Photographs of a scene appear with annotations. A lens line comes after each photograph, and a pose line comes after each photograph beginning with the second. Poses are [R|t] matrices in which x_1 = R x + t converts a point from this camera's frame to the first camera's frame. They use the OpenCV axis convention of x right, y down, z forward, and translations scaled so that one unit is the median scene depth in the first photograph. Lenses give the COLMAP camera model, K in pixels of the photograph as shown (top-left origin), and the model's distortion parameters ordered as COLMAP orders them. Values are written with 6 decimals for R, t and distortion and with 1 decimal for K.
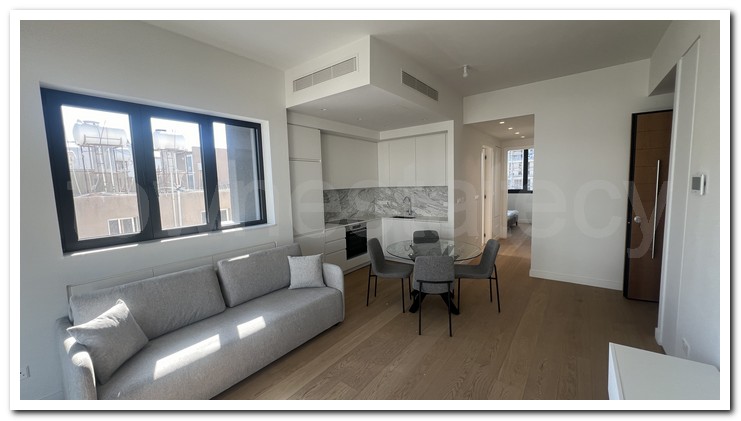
lens RADIAL K [[280.7, 0, 368.7], [0, 280.7, 209.4], [0, 0, 1]] dist [-0.004798, 0.001769]
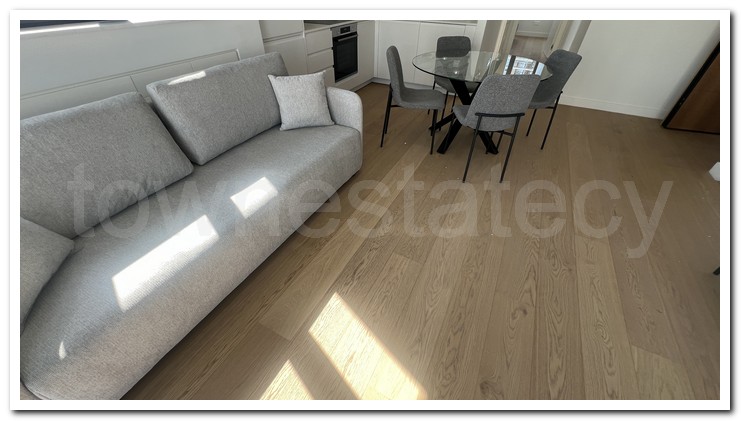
lens RADIAL K [[280.7, 0, 369.1], [0, 280.7, 210.0], [0, 0, 1]] dist [-0.004798, 0.001769]
pose [[0.985068, -0.074350, 0.155282, -0.171902], [-0.026445, 0.825893, 0.563206, 0.054795], [-0.170121, -0.558903, 0.811595, 0.283472]]
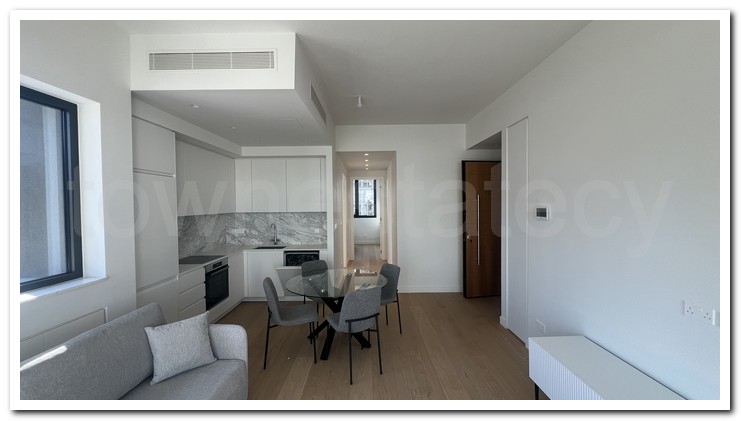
lens RADIAL K [[280.7, 0, 368.8], [0, 280.7, 210.1], [0, 0, 1]] dist [-0.004798, 0.001769]
pose [[0.798674, 0.007395, 0.601719, -0.242250], [0.042643, 0.996715, -0.068850, -0.022318], [-0.600252, 0.080648, 0.795735, 0.188925]]
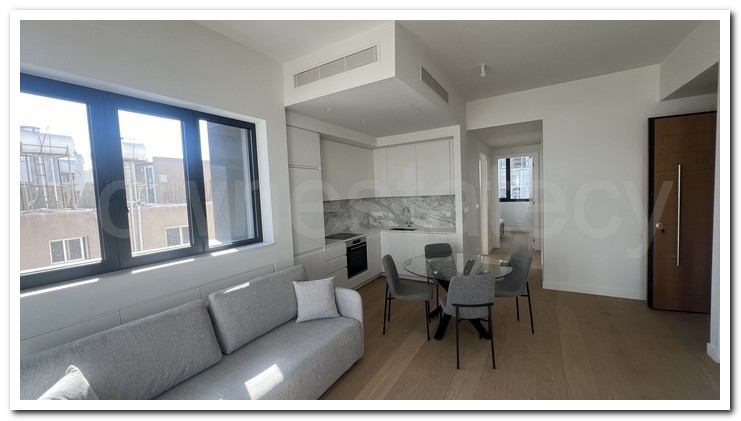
lens RADIAL K [[280.7, 0, 368.8], [0, 280.7, 209.6], [0, 0, 1]] dist [-0.004798, 0.001769]
pose [[0.994475, -0.019365, 0.103168, -0.133072], [0.023344, 0.999024, -0.037505, -0.007628], [-0.102341, 0.039706, 0.993957, 0.133277]]
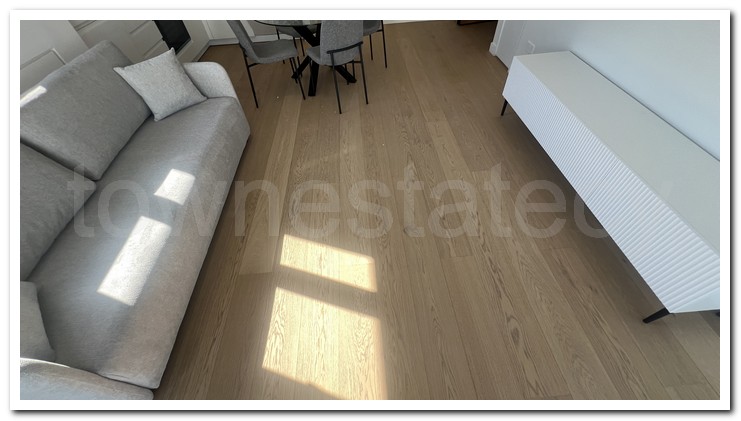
lens RADIAL K [[280.7, 0, 369.1], [0, 280.7, 208.6], [0, 0, 1]] dist [-0.004798, 0.001769]
pose [[0.757599, -0.499209, 0.420517, -0.249582], [0.083386, 0.712996, 0.696192, 0.015911], [-0.647372, -0.492369, 0.581792, 0.176840]]
